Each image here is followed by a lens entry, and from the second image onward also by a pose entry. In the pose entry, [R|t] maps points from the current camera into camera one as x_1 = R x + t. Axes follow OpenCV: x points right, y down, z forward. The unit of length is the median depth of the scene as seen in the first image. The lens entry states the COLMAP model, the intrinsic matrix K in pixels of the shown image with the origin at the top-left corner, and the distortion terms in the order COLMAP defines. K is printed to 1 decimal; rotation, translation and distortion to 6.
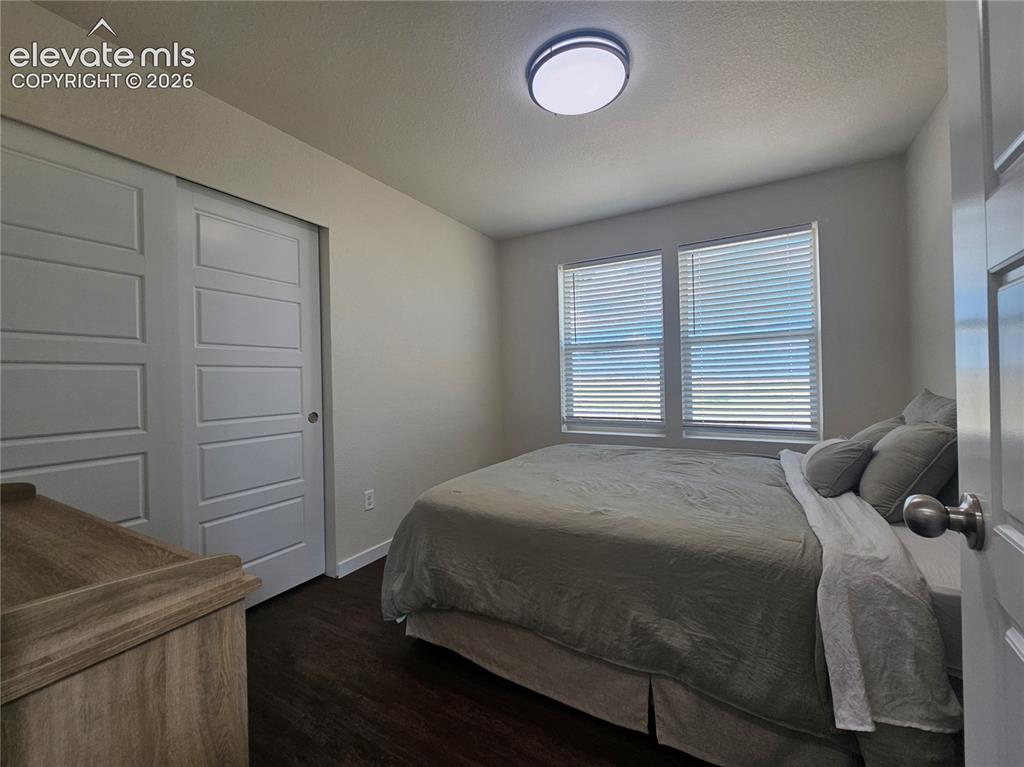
lens RADIAL K [[420.0, 0, 509.2], [0, 420.0, 381.3], [0, 0, 1]] dist [-0.000476, -0.000590]
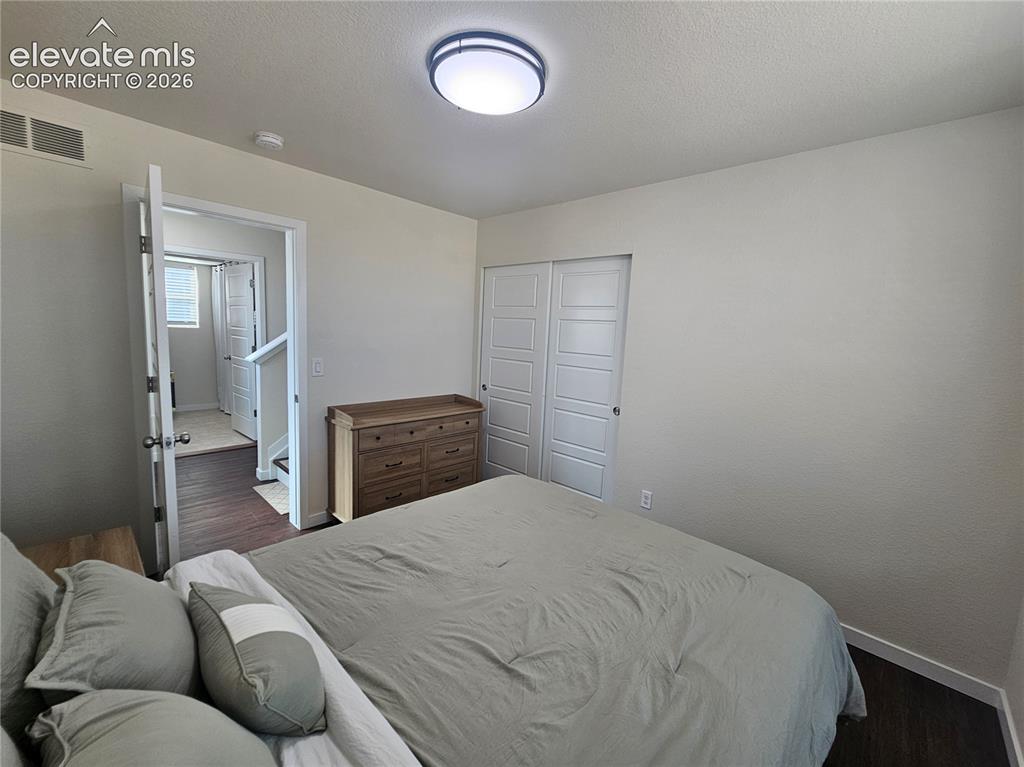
lens RADIAL K [[420.0, 0, 510.8], [0, 420.0, 380.7], [0, 0, 1]] dist [-0.000476, -0.000590]
pose [[-0.244469, 0.125137, -0.961549, 0.844612], [-0.042748, 0.989283, 0.139615, -0.172760], [0.968714, 0.075236, -0.236499, 1.015892]]
